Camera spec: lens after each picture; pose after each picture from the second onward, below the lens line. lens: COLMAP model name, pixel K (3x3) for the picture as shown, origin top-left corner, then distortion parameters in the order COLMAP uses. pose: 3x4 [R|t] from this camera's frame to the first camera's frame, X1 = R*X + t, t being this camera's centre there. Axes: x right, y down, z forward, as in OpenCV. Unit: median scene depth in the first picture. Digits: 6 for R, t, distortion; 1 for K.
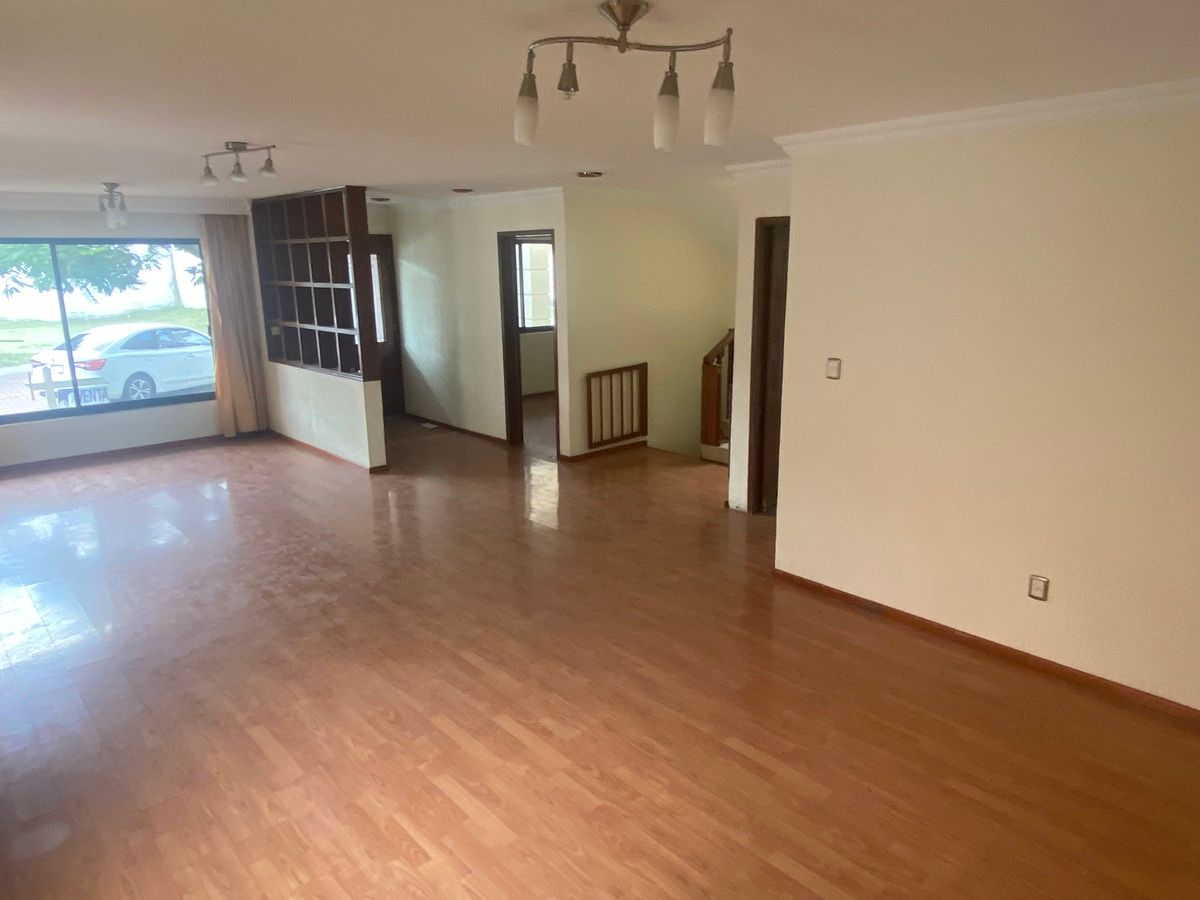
lens RADIAL K [[792.1, 0, 605.8], [0, 792.1, 445.6], [0, 0, 1]] dist [0.068122, -0.089606]
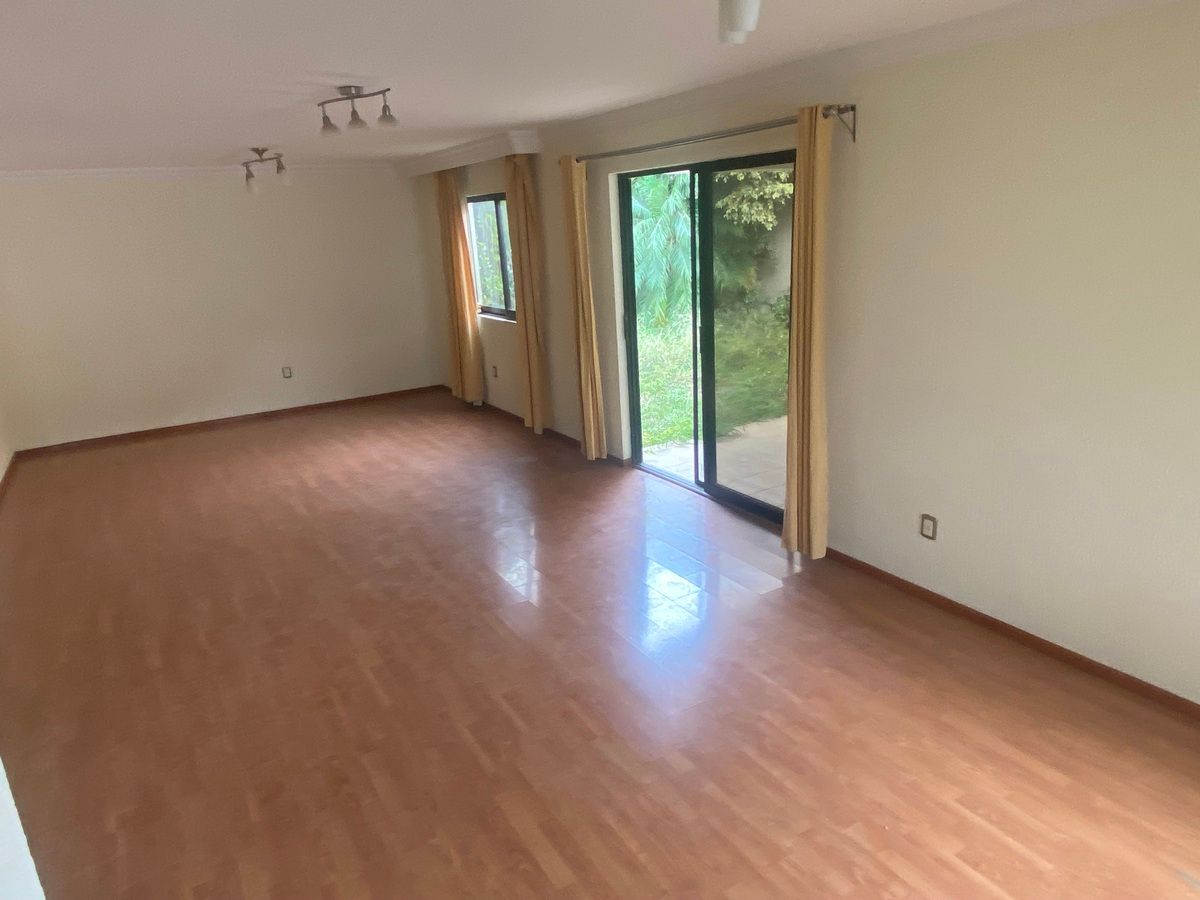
lens RADIAL K [[790.2, 0, 600.0], [0, 790.2, 450.0], [0, 0, 1]] dist [0.041173, -0.000106]
pose [[-0.978191, 0.007449, 0.207575, -0.629646], [0.110378, 0.865213, 0.489104, -0.298293], [-0.175953, 0.501348, -0.847166, 1.313008]]
